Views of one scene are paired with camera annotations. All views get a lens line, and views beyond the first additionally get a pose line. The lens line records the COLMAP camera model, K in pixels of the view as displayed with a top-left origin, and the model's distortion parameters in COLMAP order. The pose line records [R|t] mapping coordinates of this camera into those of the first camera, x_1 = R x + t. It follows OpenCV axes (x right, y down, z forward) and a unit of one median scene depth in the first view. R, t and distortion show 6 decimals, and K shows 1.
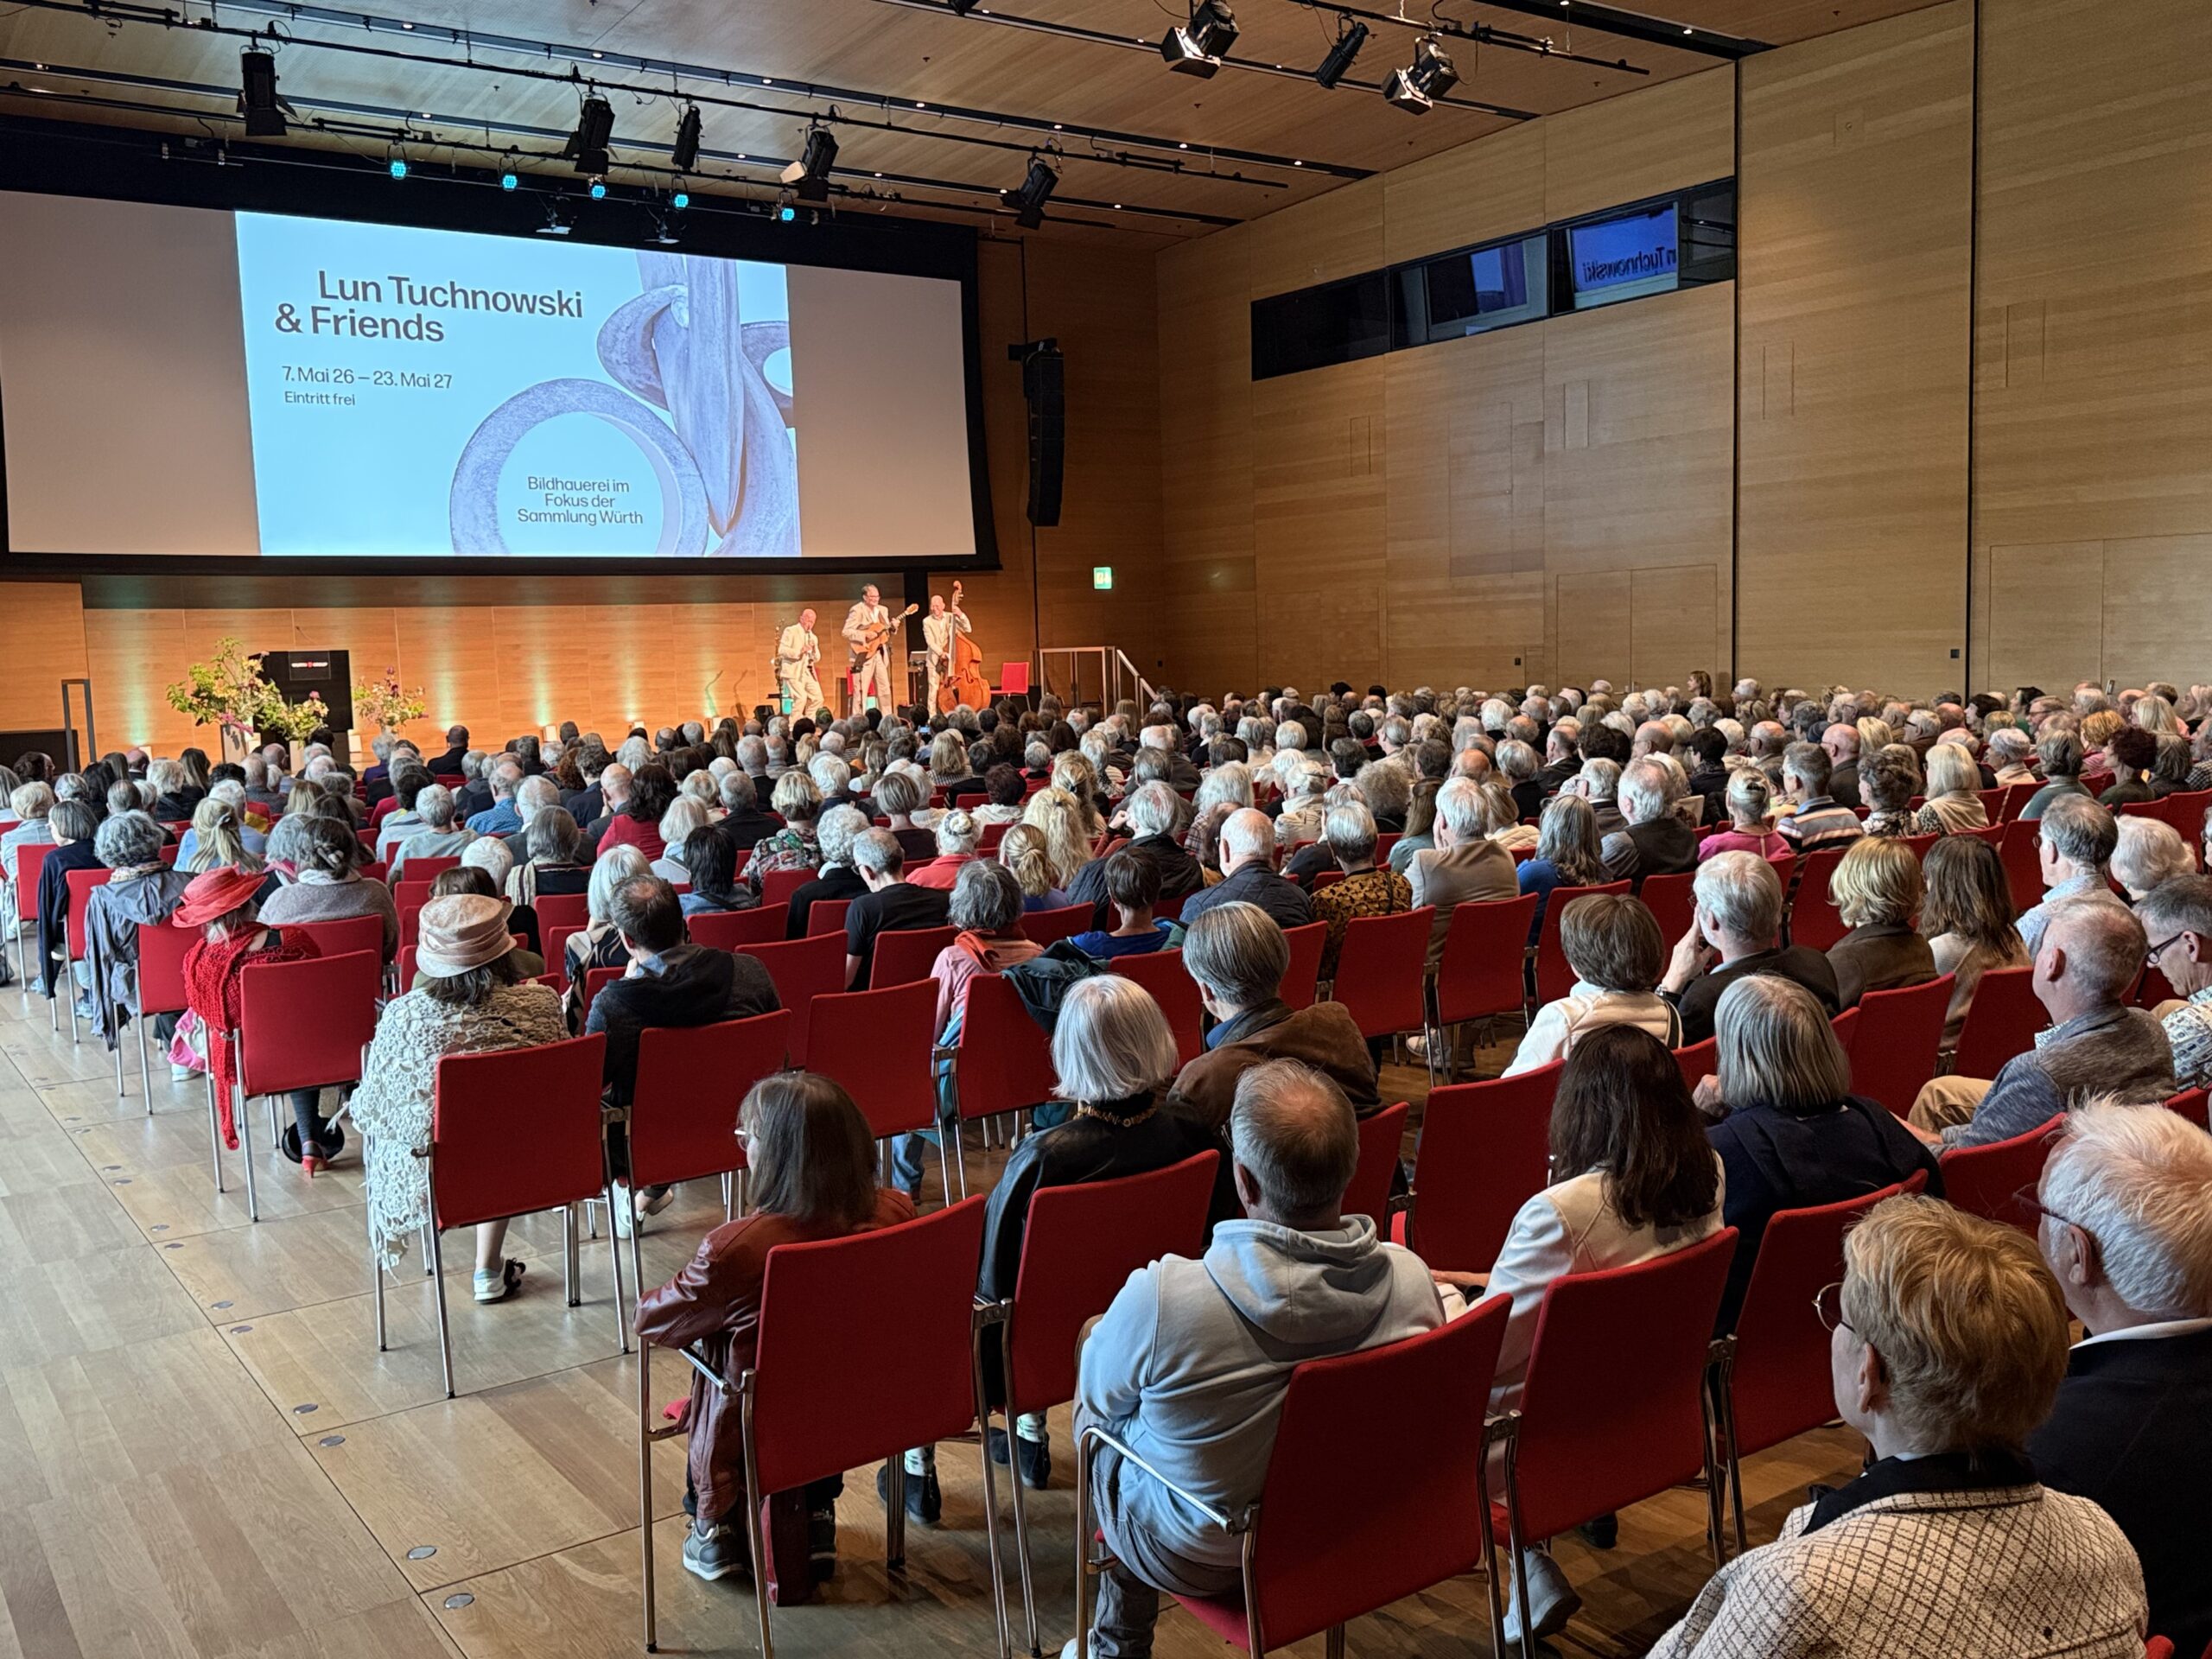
lens RADIAL K [[1895.2, 0, 1106.0], [0, 1895.2, 829.5], [0, 0, 1]] dist [0.099984, -0.168461]
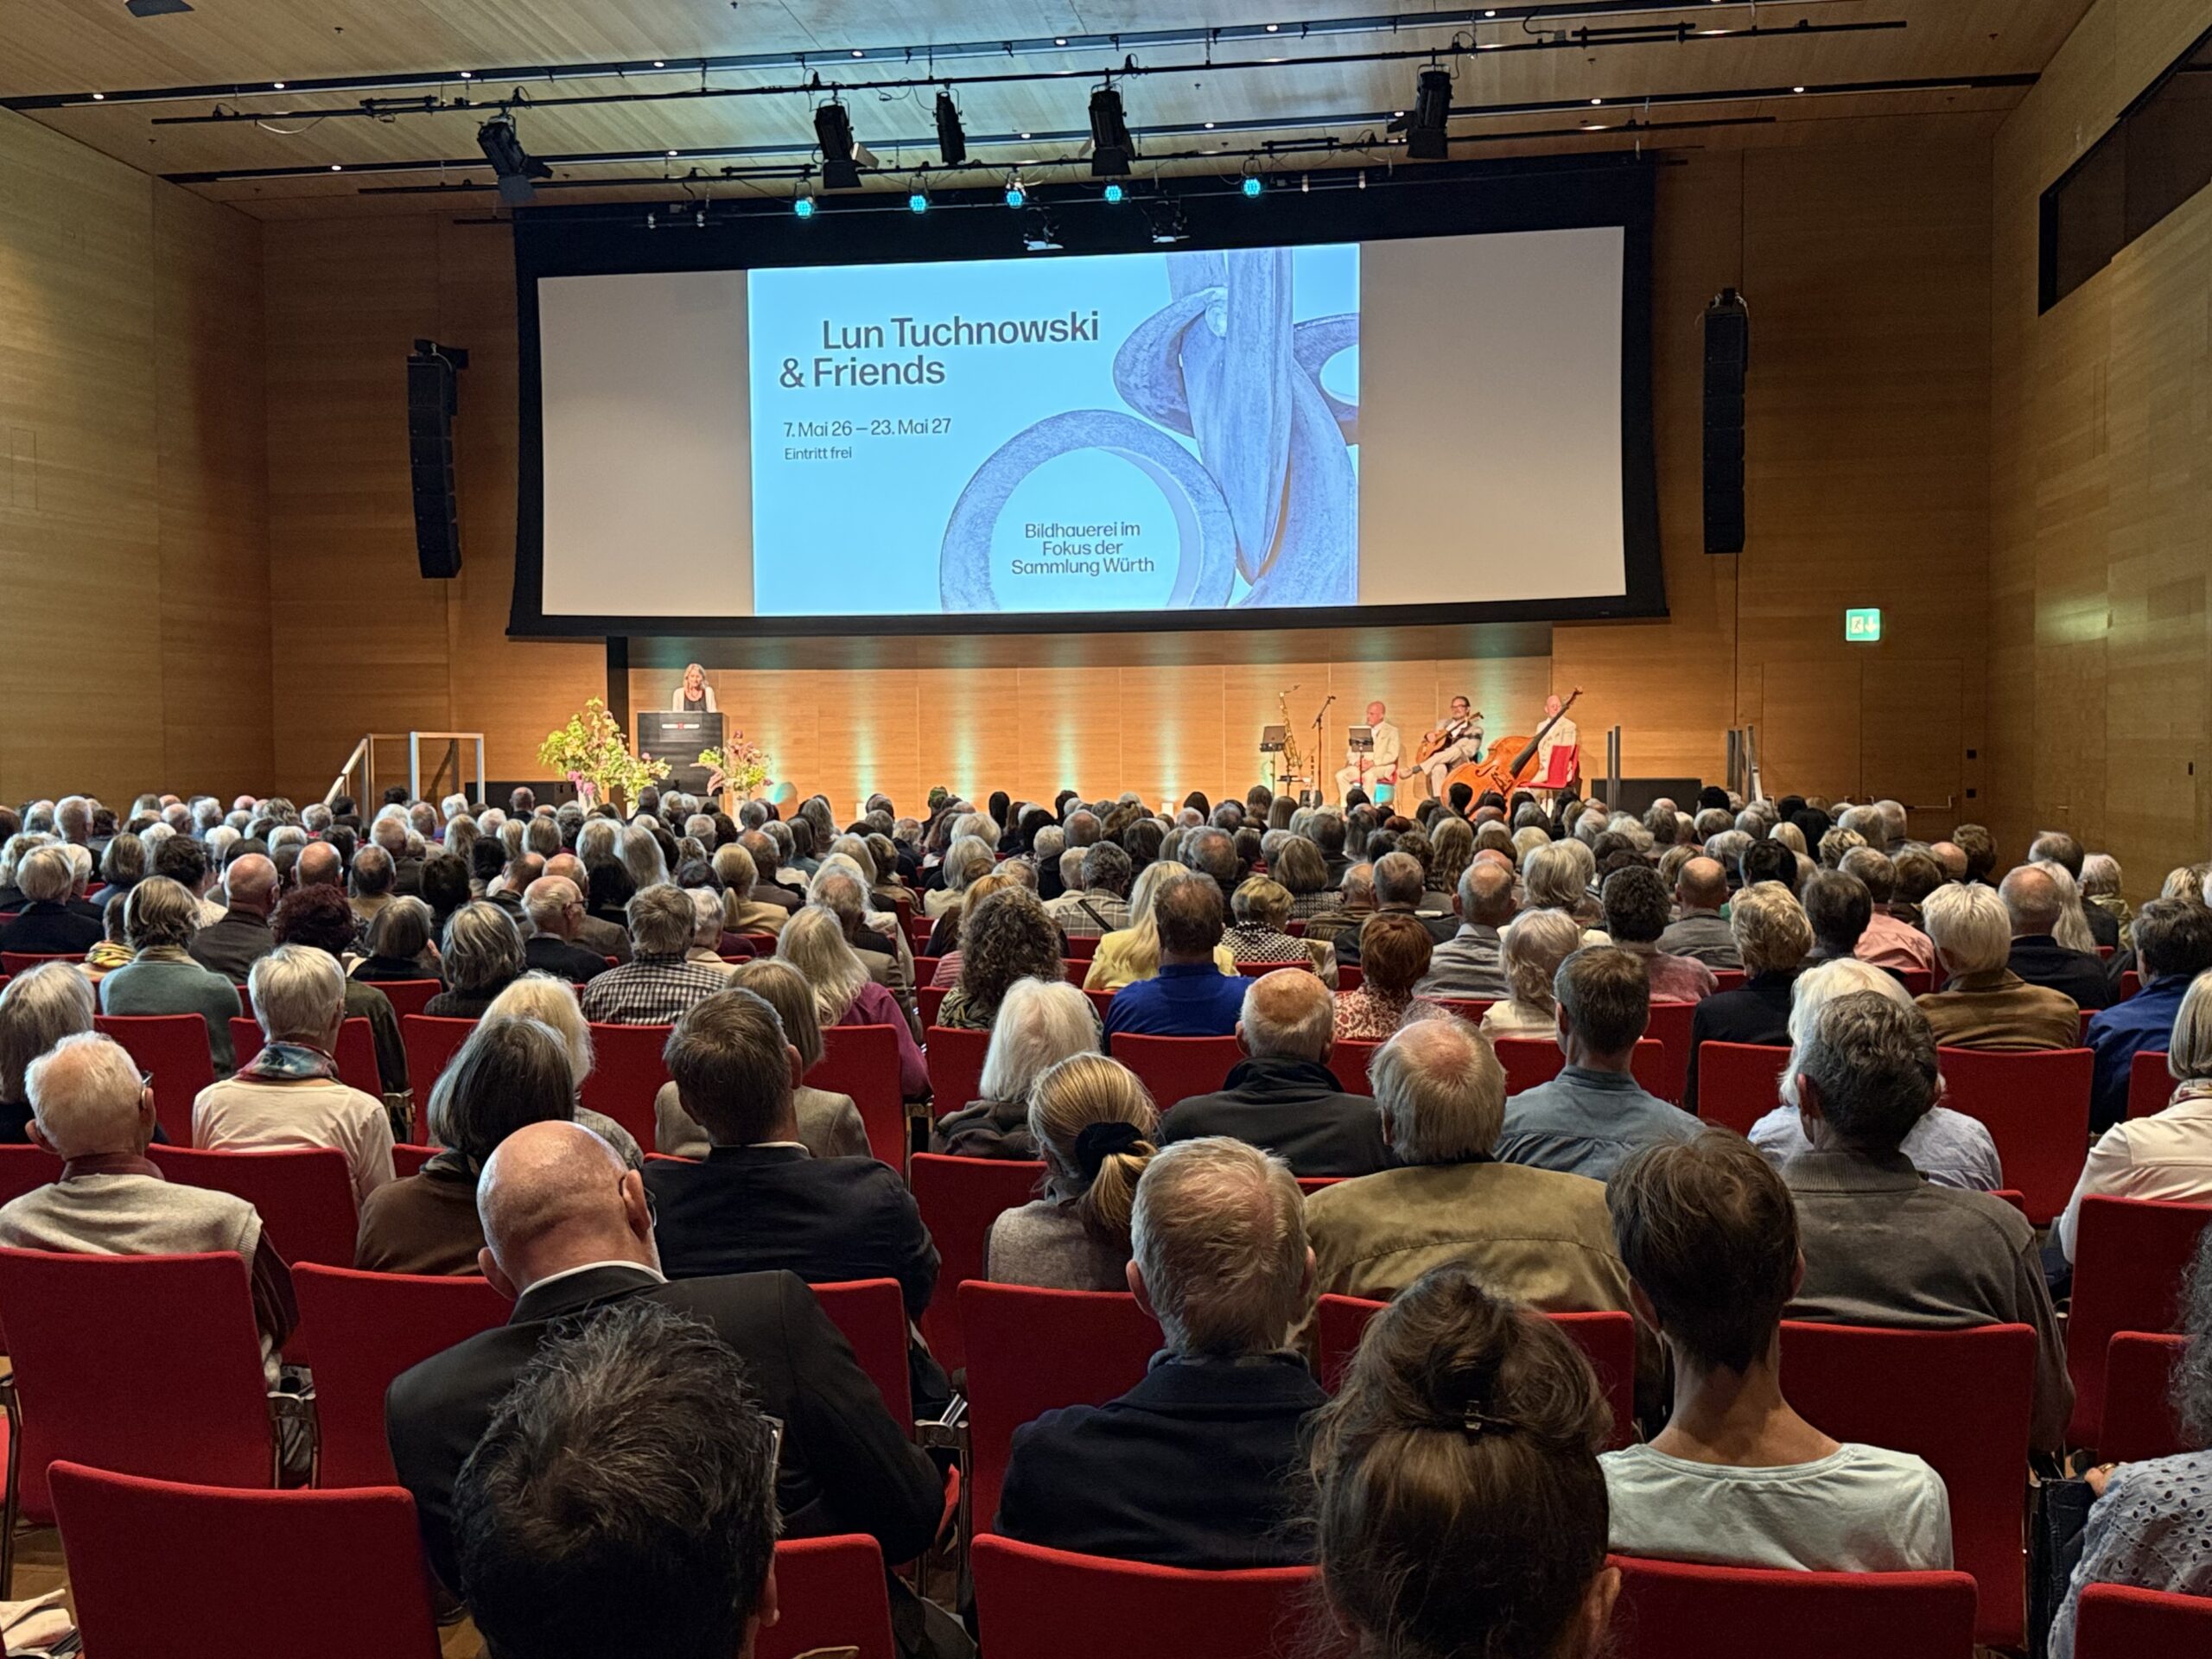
lens RADIAL K [[2293.2, 0, 1106.0], [0, 2293.2, 829.5], [0, 0, 1]] dist [0.218249, -0.524379]
pose [[0.701766, 0.052887, -0.710442, 0.508769], [-0.087153, 0.996123, -0.011934, -0.032448], [0.707057, 0.070293, 0.703654, 0.282089]]
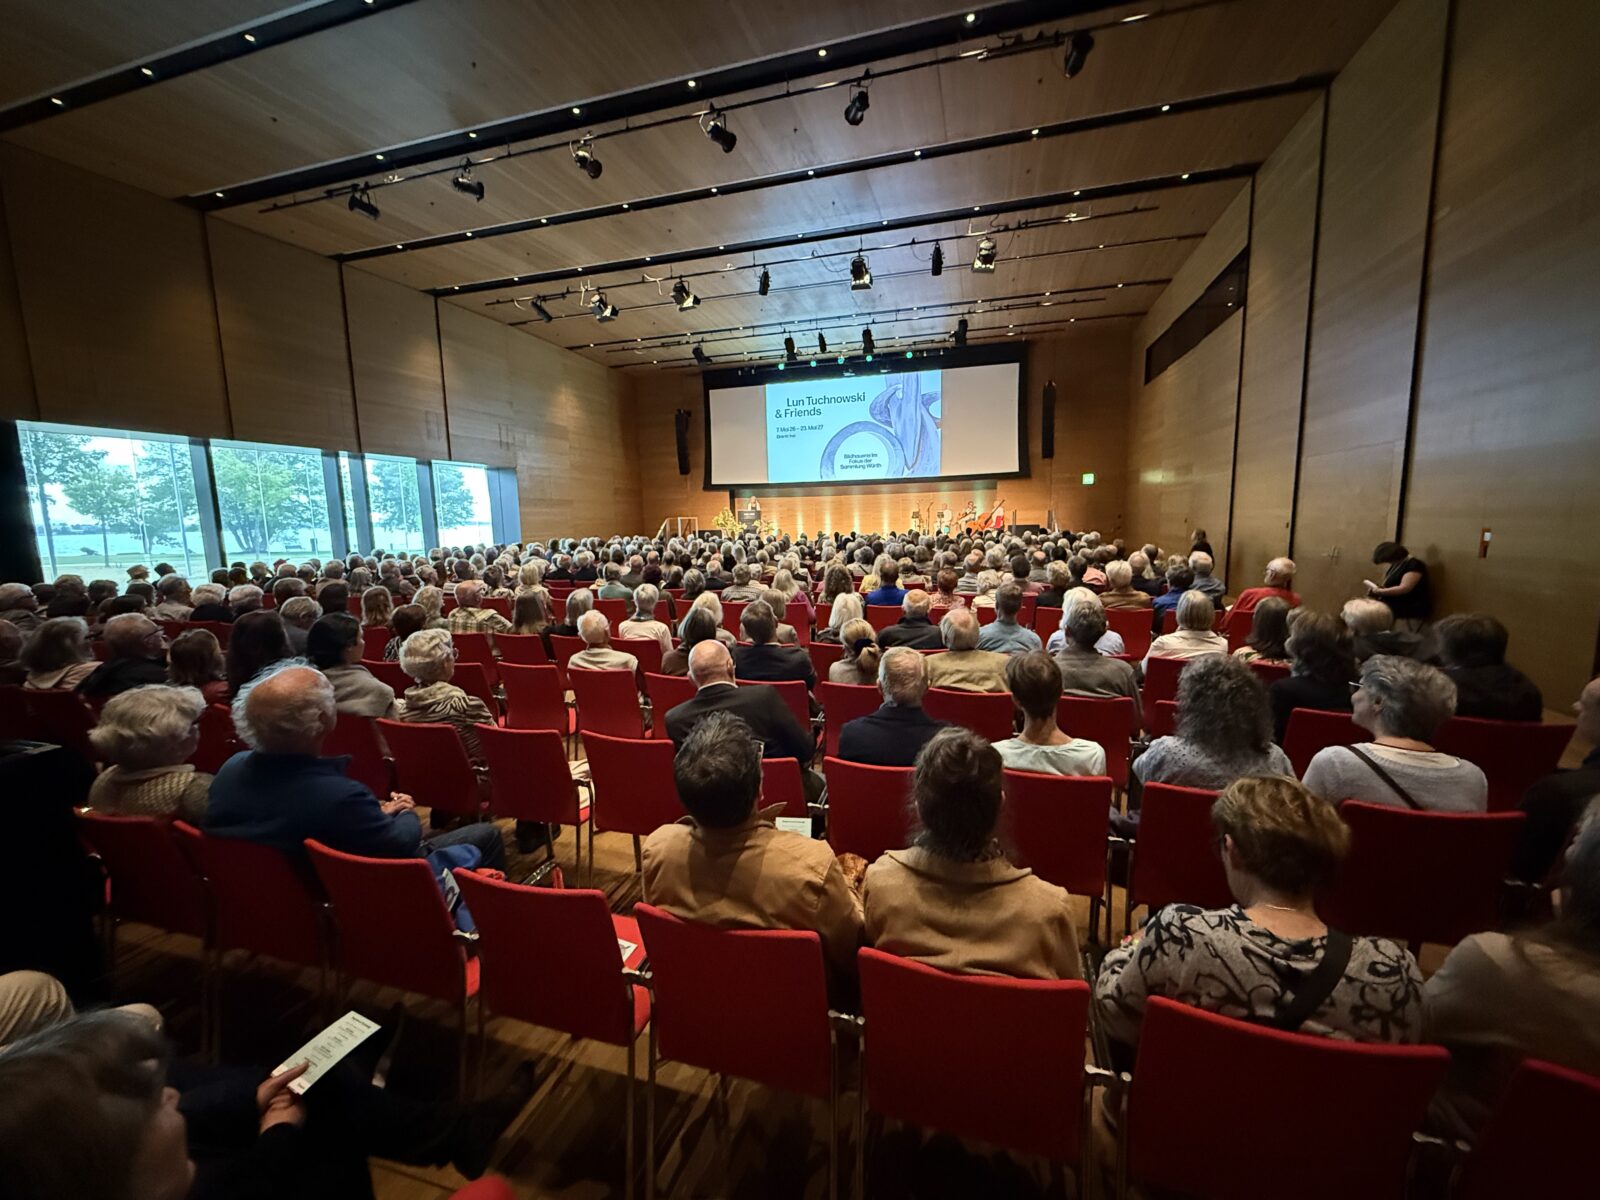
lens RADIAL K [[636.4, 0, 800.0], [0, 636.4, 600.0], [0, 0, 1]] dist [0.001089, -0.000018]
pose [[0.622254, 0.120016, -0.773560, 0.504608], [-0.075294, 0.992772, 0.093459, -0.038851], [0.779186, 0.000089, 0.626793, 0.288636]]
